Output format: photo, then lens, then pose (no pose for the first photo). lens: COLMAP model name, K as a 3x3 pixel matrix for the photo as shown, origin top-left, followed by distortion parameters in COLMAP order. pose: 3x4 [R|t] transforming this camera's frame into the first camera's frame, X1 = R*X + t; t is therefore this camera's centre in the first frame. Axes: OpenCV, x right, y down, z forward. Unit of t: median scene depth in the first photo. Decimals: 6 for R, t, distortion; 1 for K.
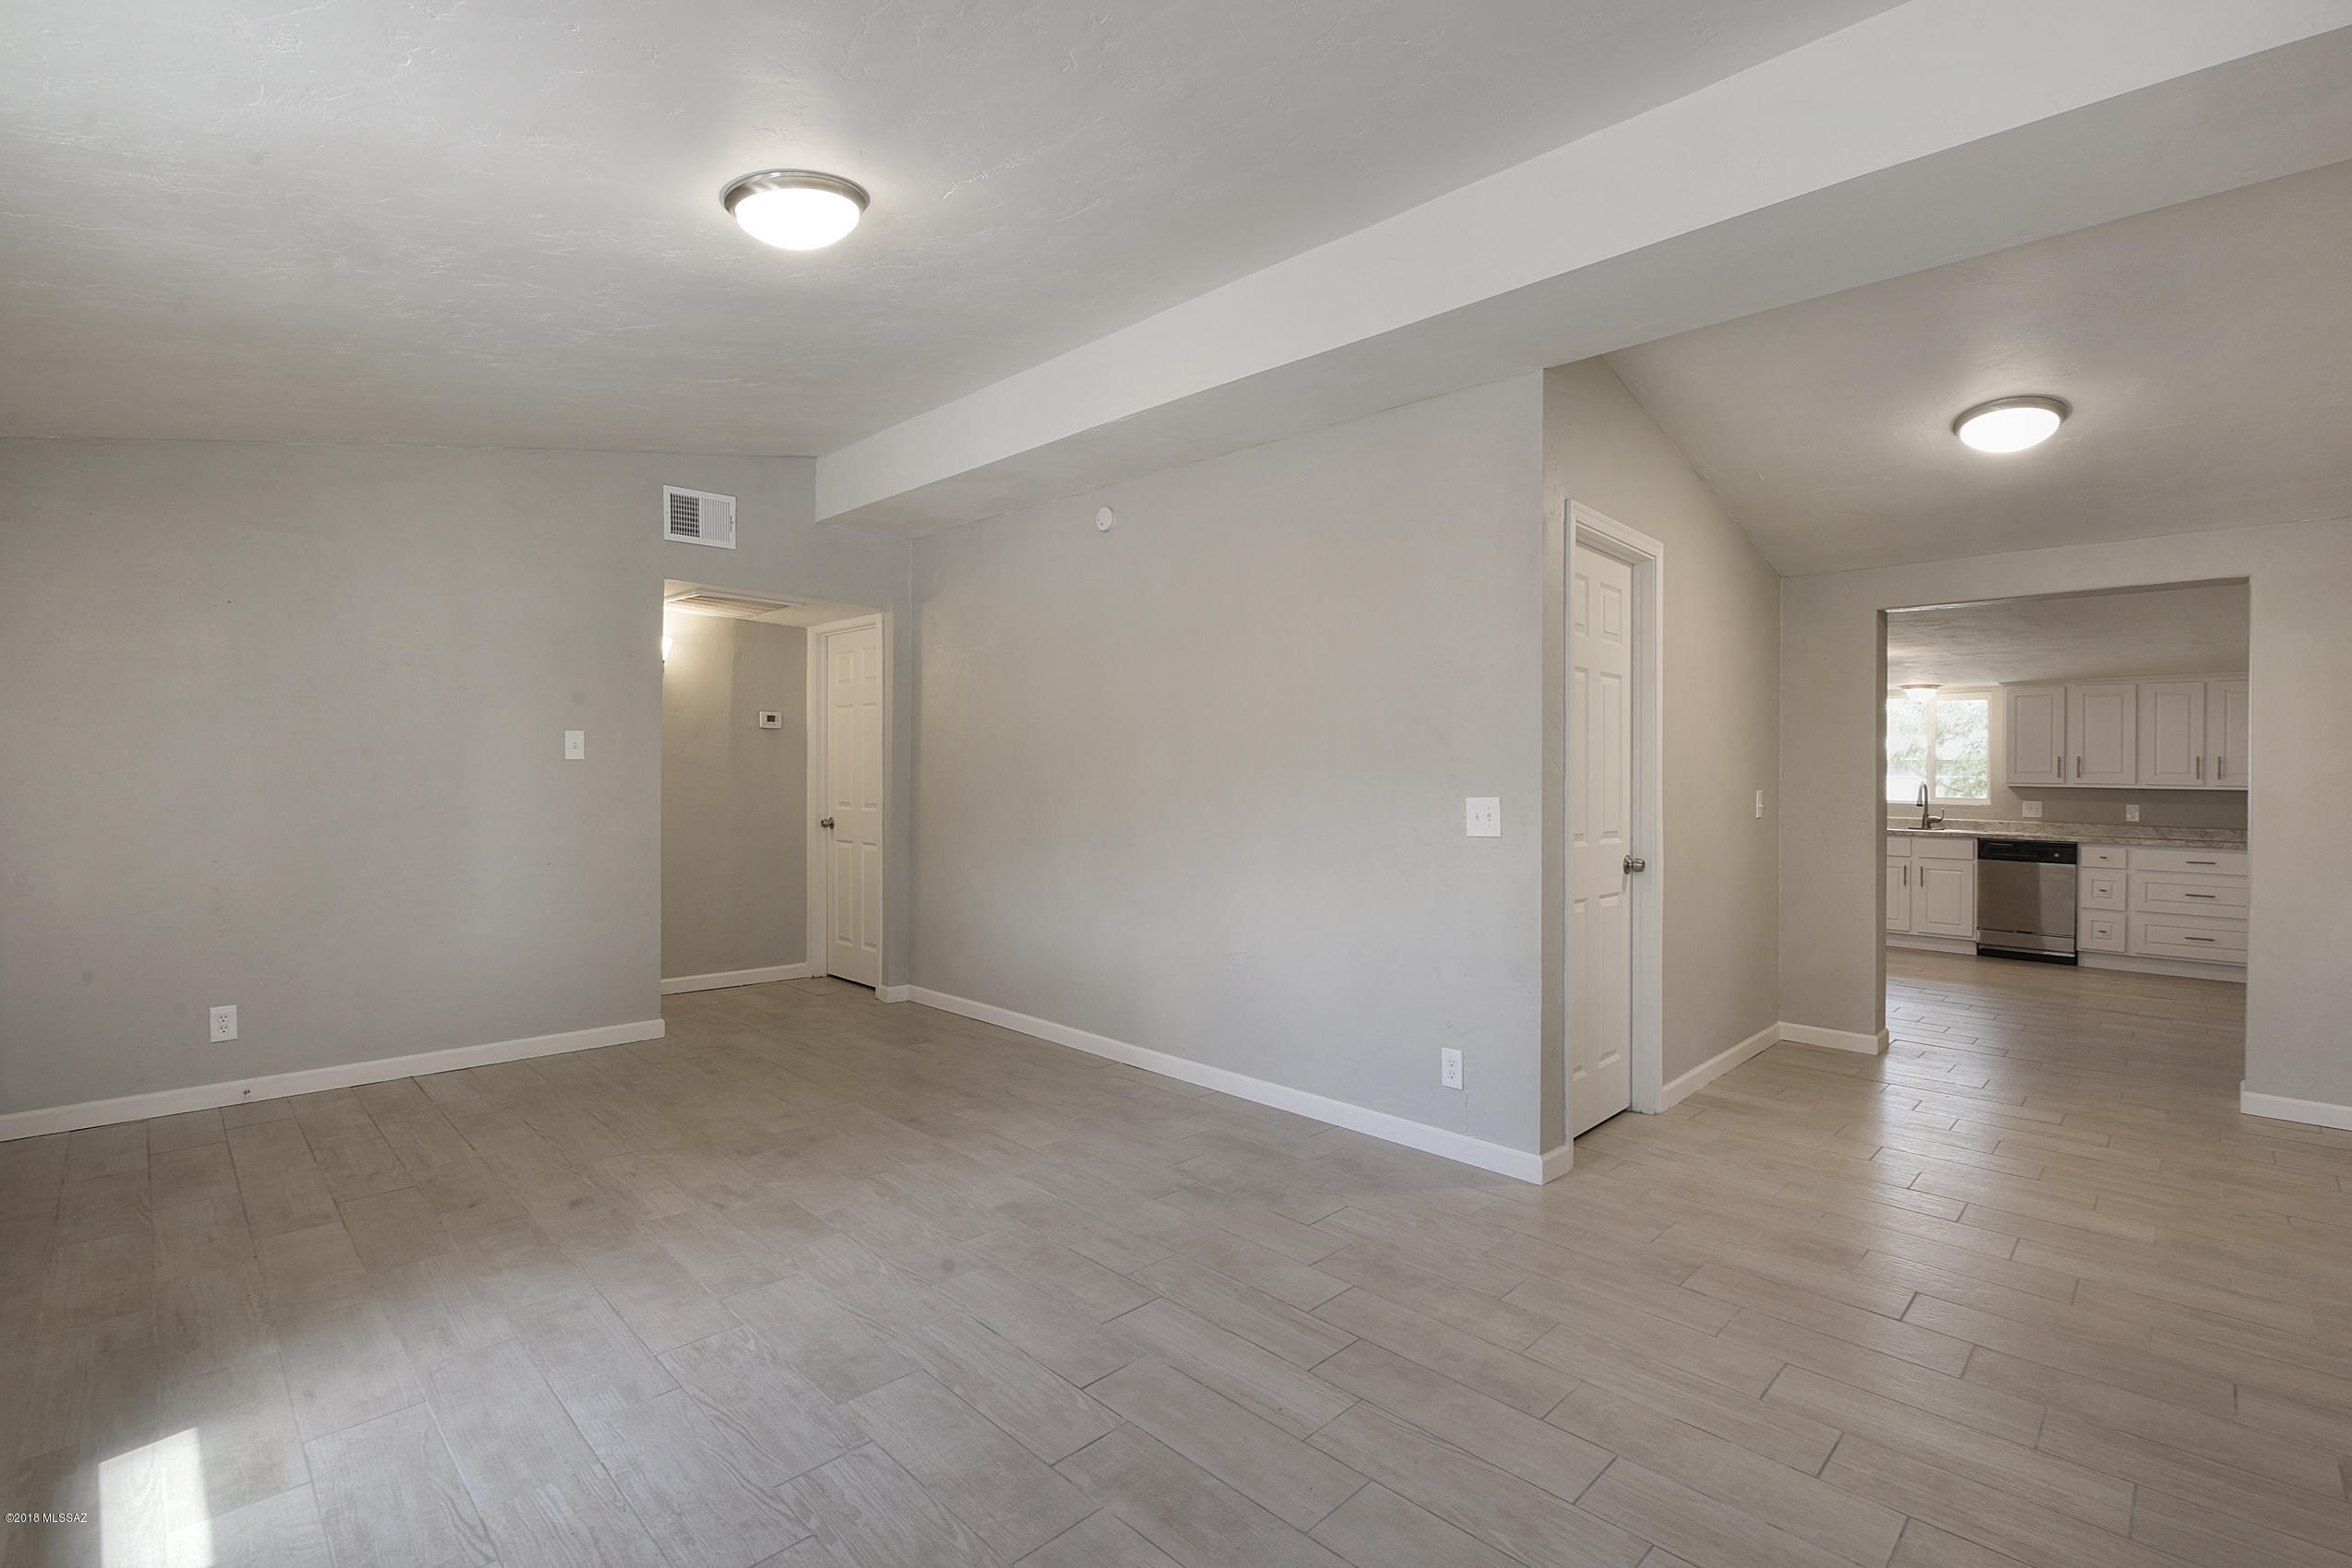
lens RADIAL K [[1137.0, 0, 1196.7], [0, 1137.0, 760.0], [0, 0, 1]] dist [-0.028063, -0.001357]
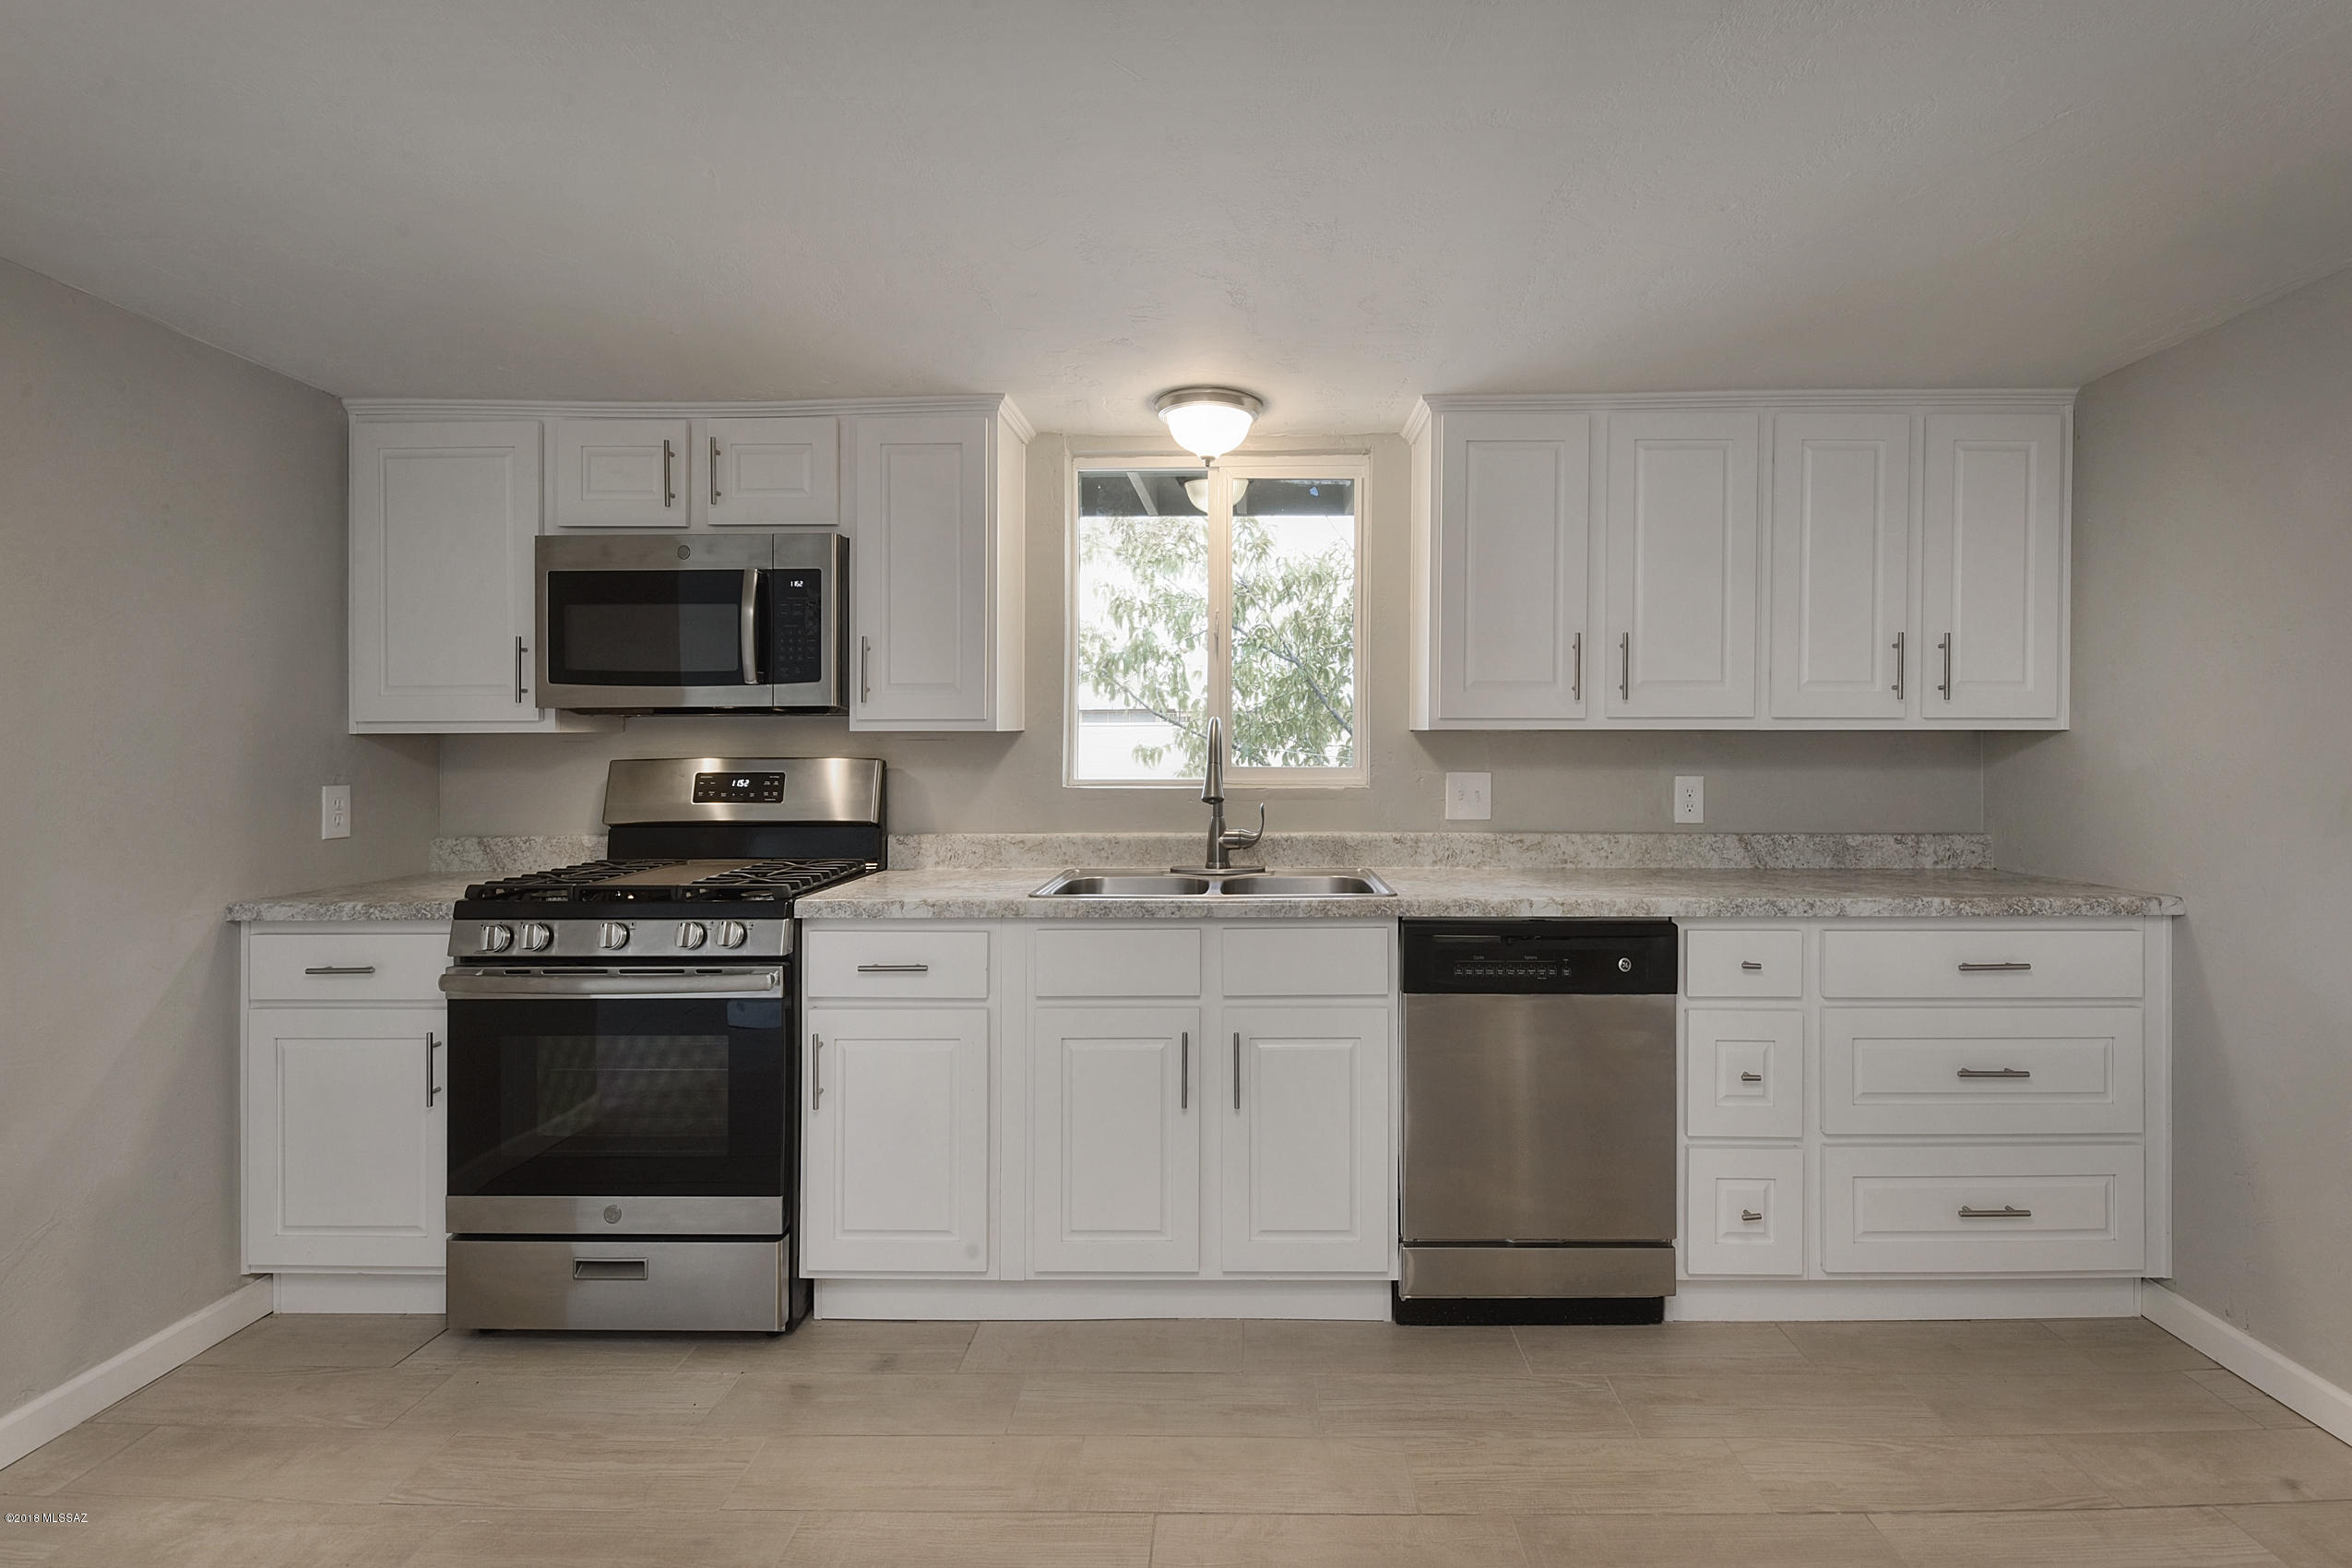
lens RADIAL K [[1049.7, 0, 1174.1], [0, 1049.7, 740.6], [0, 0, 1]] dist [-0.008896, -0.004491]
pose [[0.750259, -0.017505, 0.660913, 0.493142], [0.004590, 0.999763, 0.021269, 0.020594], [-0.661129, -0.012923, 0.750161, 0.857403]]
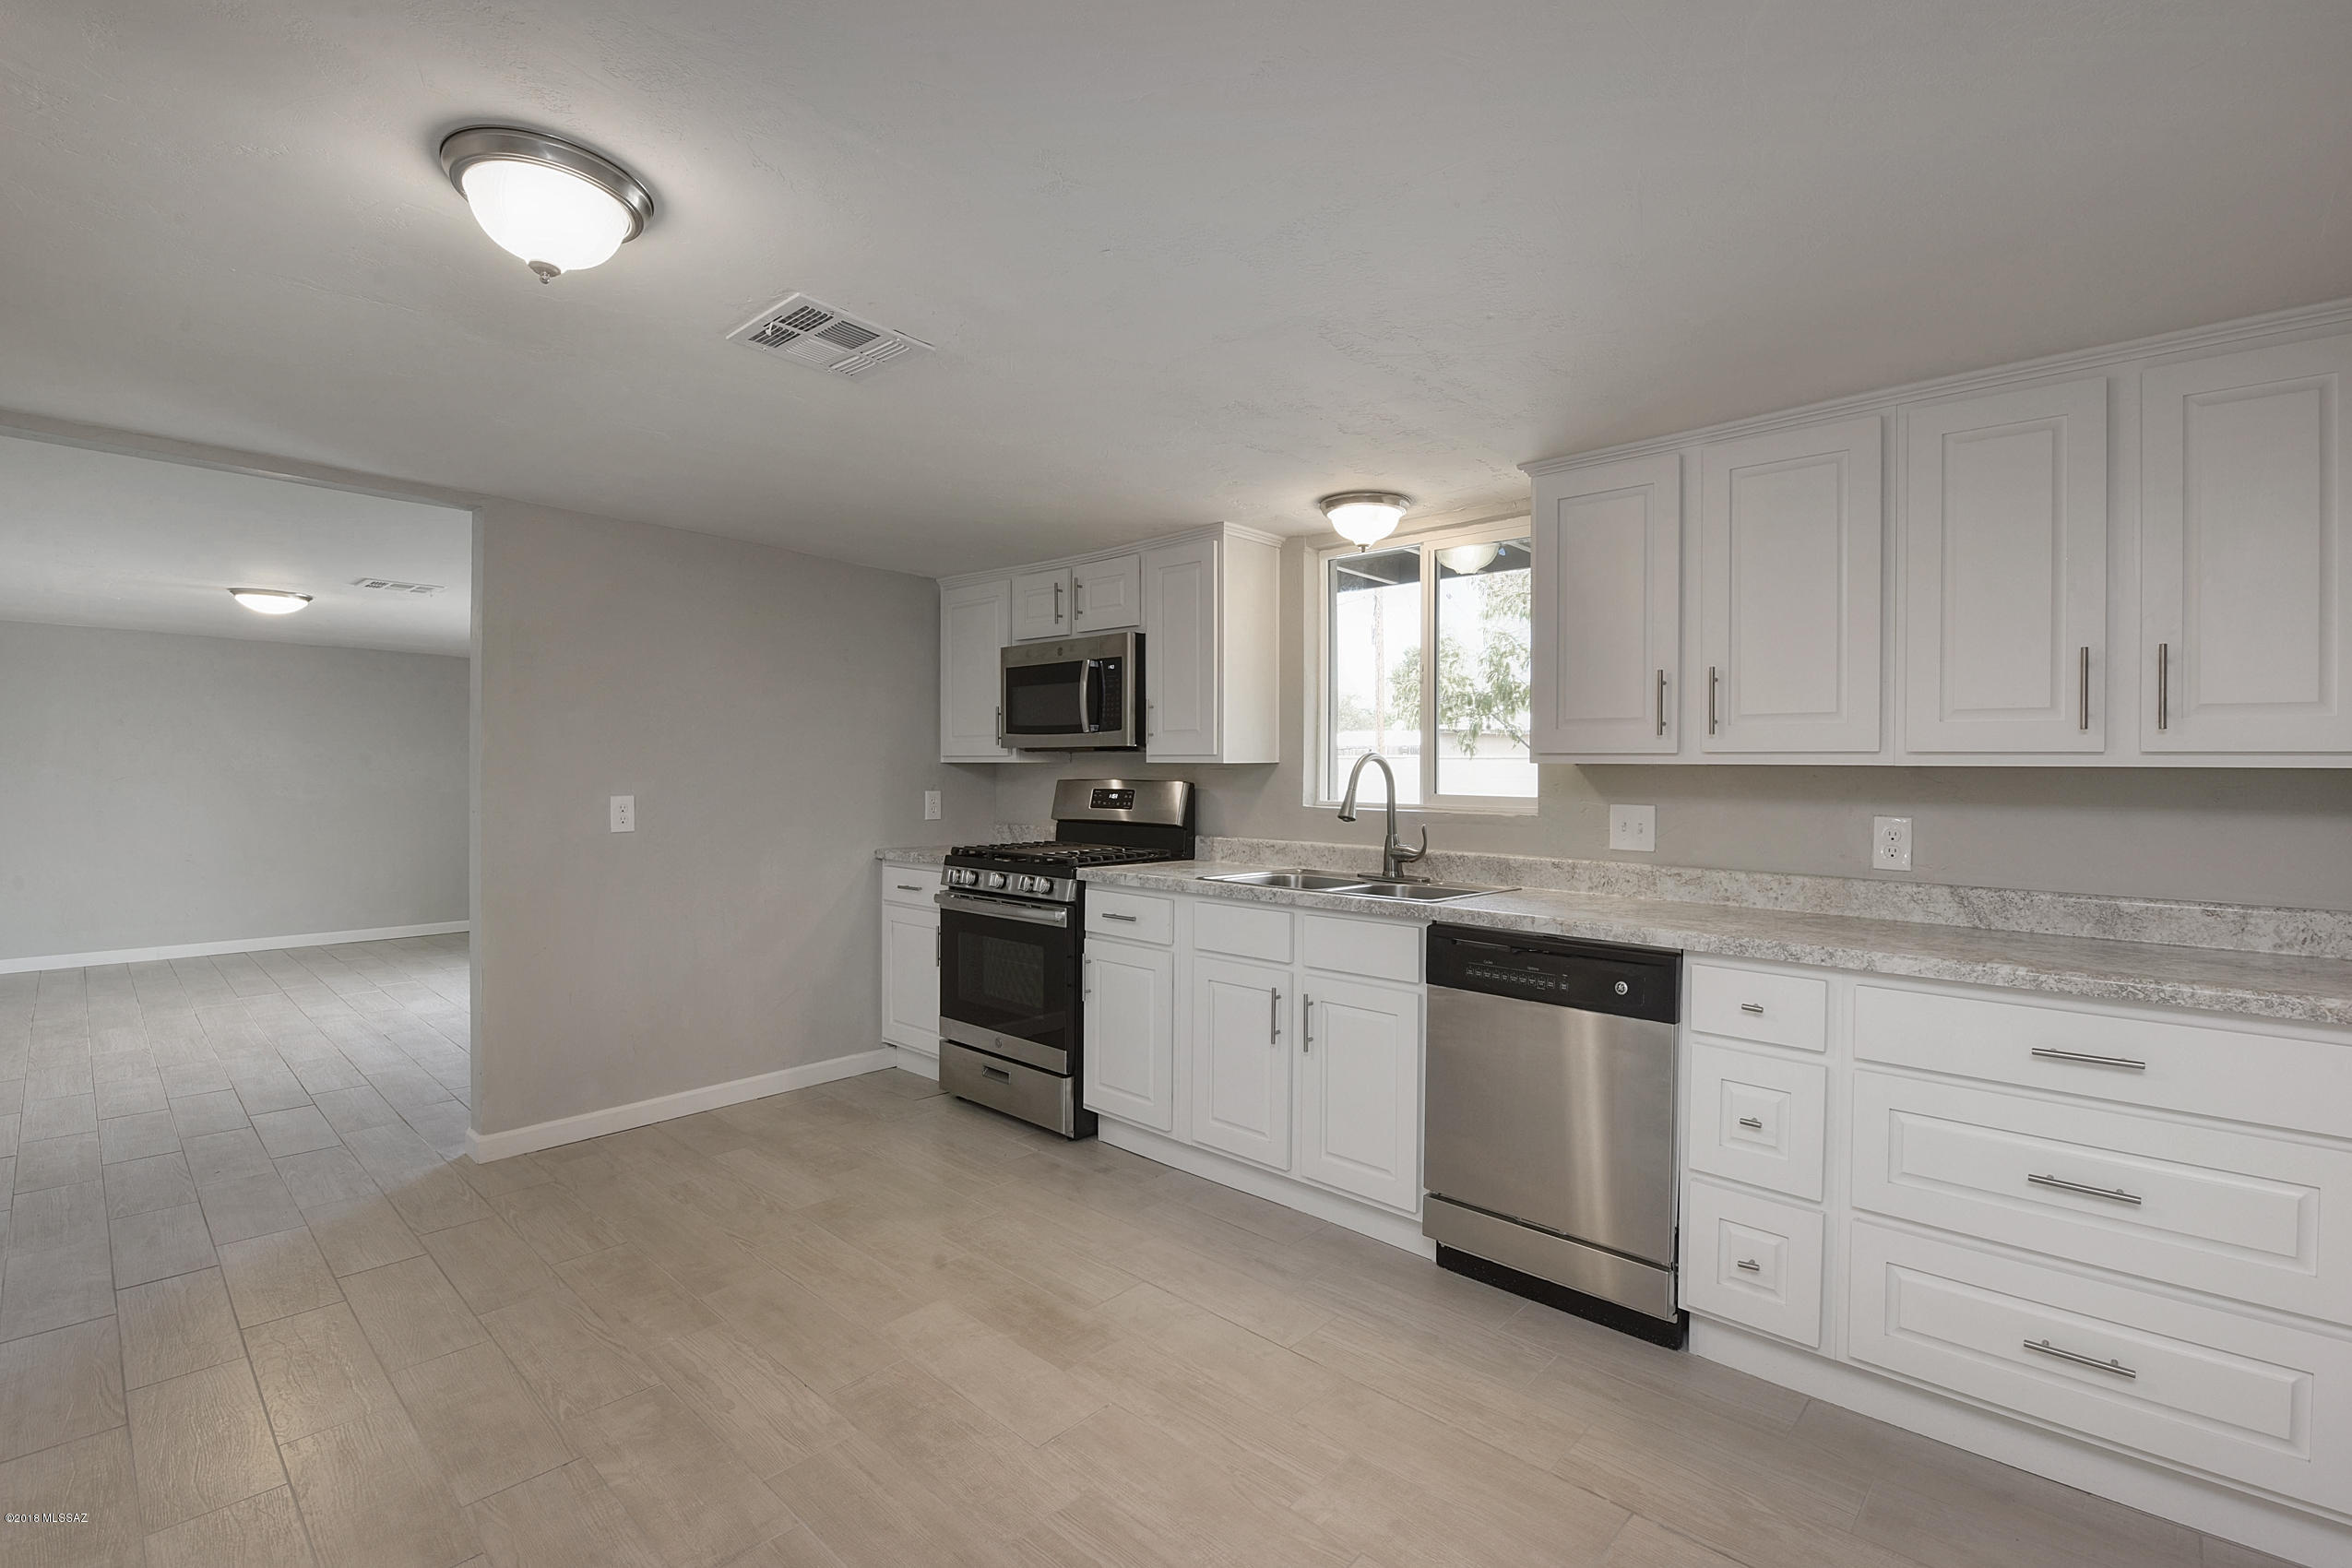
lens RADIAL K [[1049.7, 0, 1256.1], [0, 1049.7, 773.6], [0, 0, 1]] dist [-0.008896, -0.004491]
pose [[0.999777, -0.006413, 0.020106, 0.651397], [0.006053, 0.999821, 0.017925, 0.020818], [-0.020218, -0.017799, 0.999637, 0.702731]]
